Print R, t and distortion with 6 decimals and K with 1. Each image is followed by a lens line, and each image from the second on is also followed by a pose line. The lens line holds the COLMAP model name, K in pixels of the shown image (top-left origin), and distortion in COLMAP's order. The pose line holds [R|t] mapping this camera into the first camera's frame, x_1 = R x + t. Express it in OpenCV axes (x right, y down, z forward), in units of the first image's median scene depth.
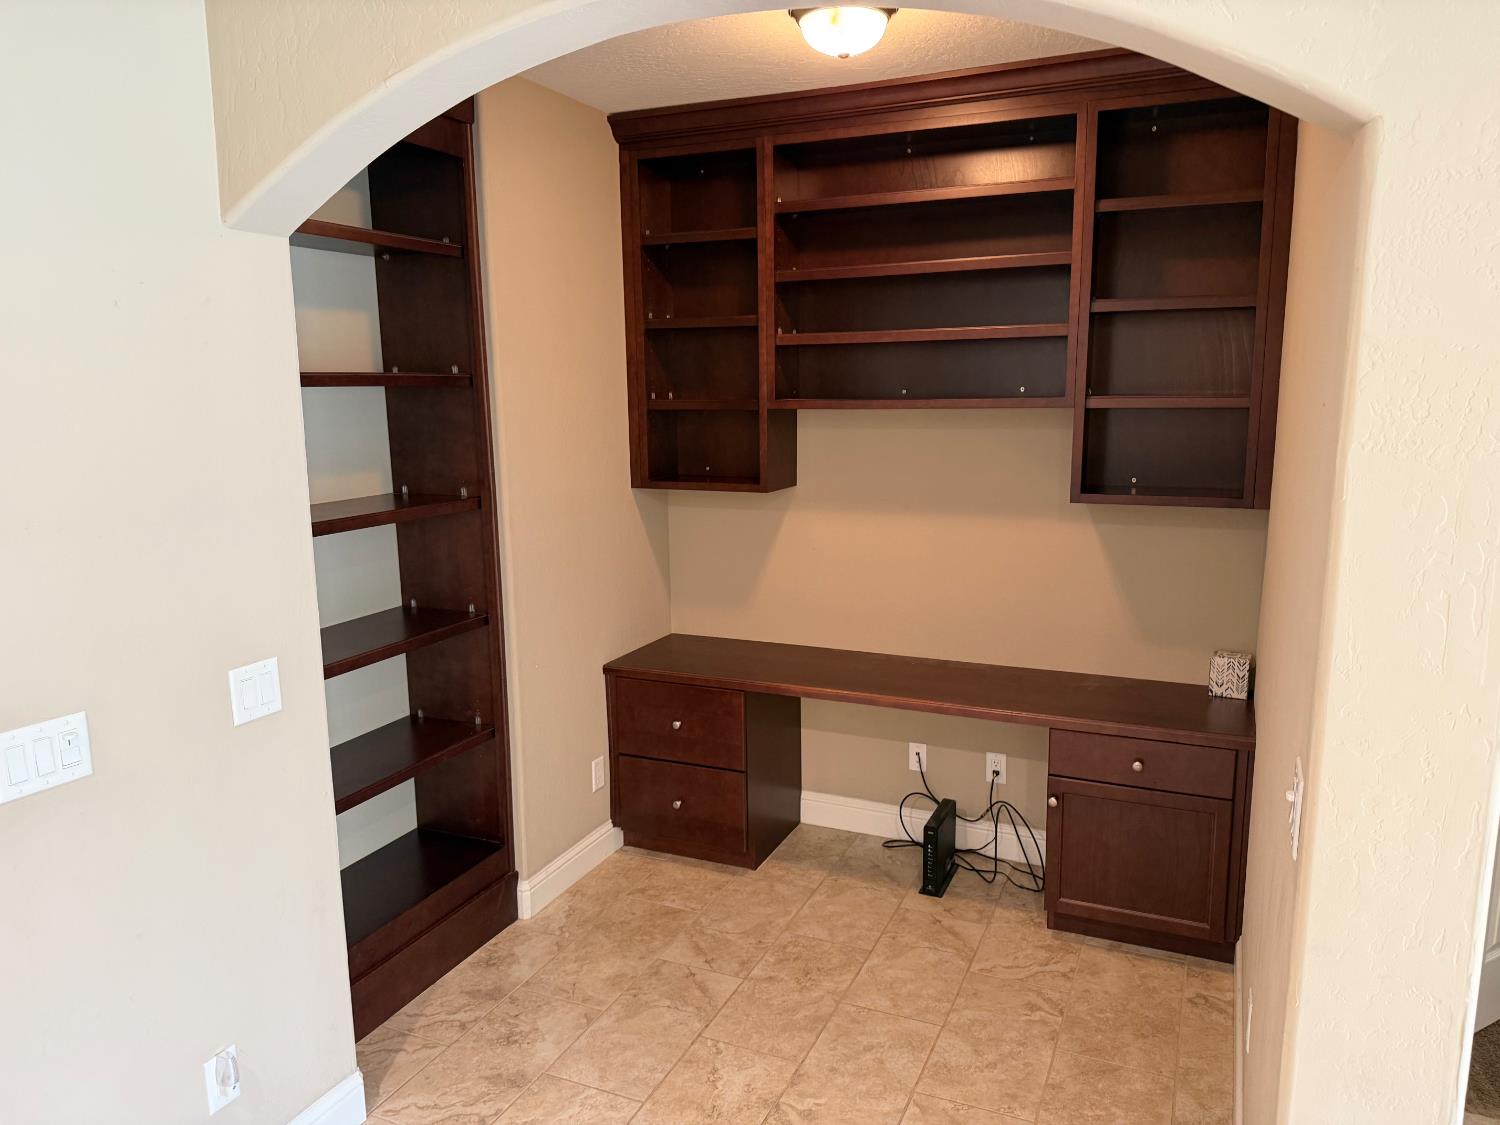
lens RADIAL K [[1058.1, 0, 754.2], [0, 1058.1, 557.0], [0, 0, 1]] dist [0.003015, 0.001206]
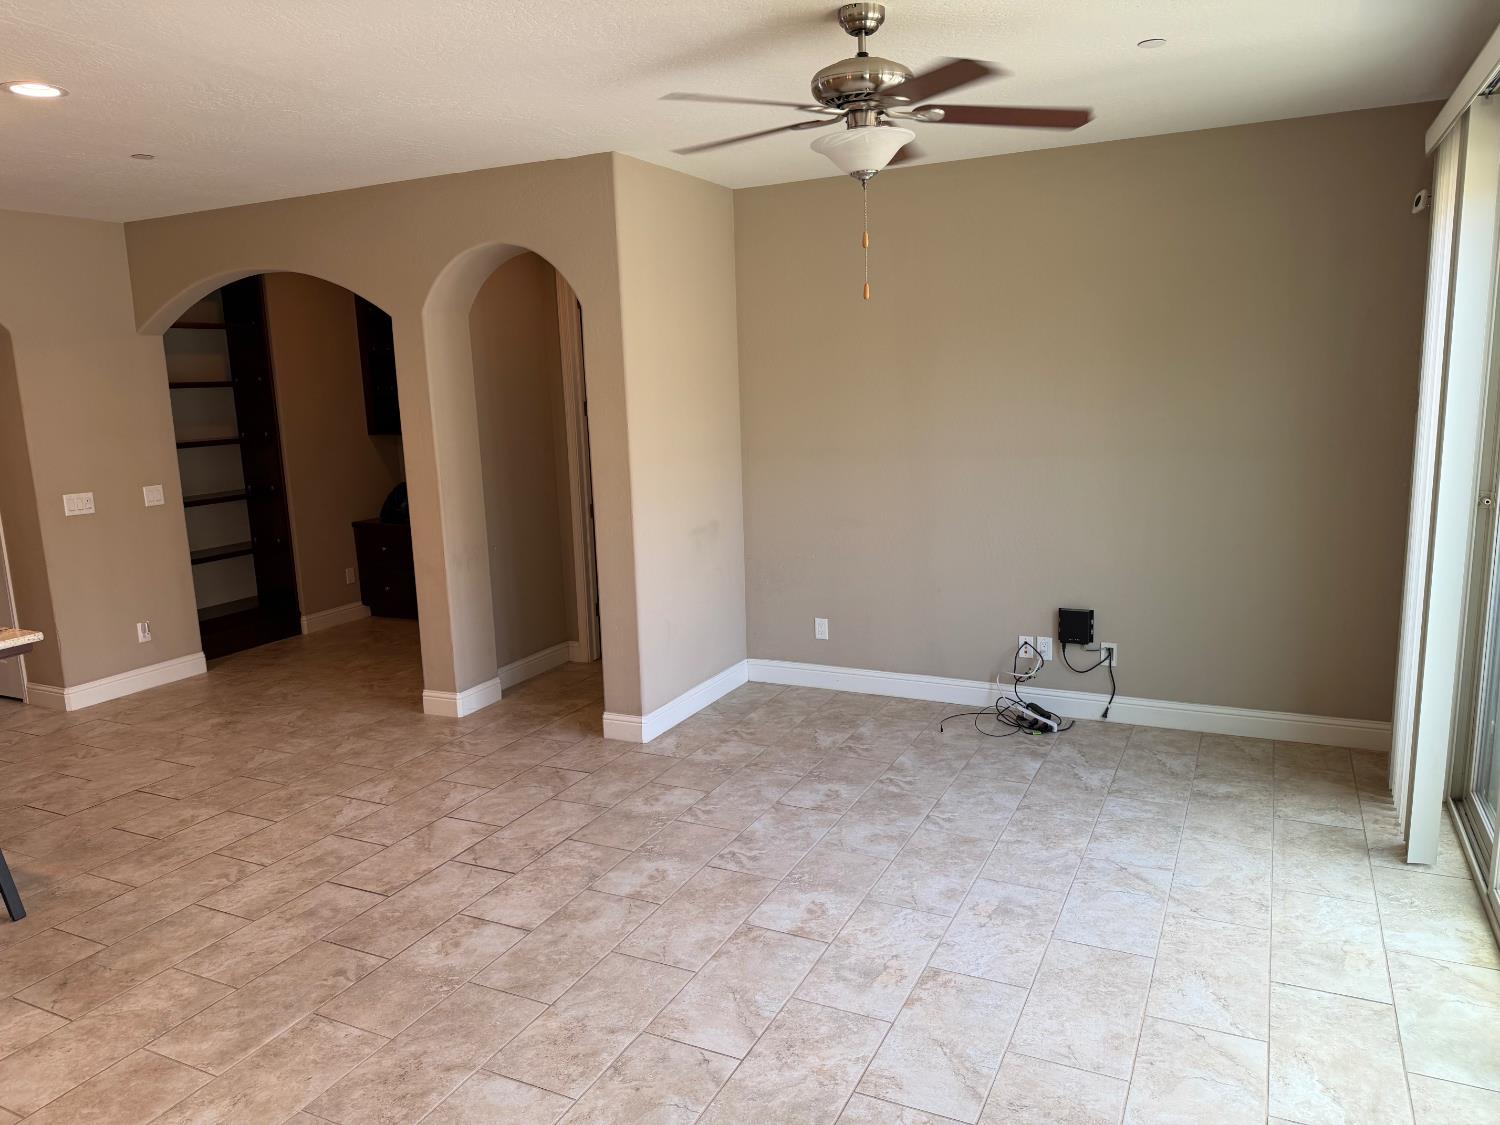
lens RADIAL K [[1058.1, 0, 748.2], [0, 1058.1, 569.3], [0, 0, 1]] dist [0.003015, 0.001206]
pose [[0.998946, -0.003897, -0.045731, 0.792271], [0.004884, 0.999757, 0.021477, 0.169827], [0.045636, -0.021678, 0.998723, -1.119088]]
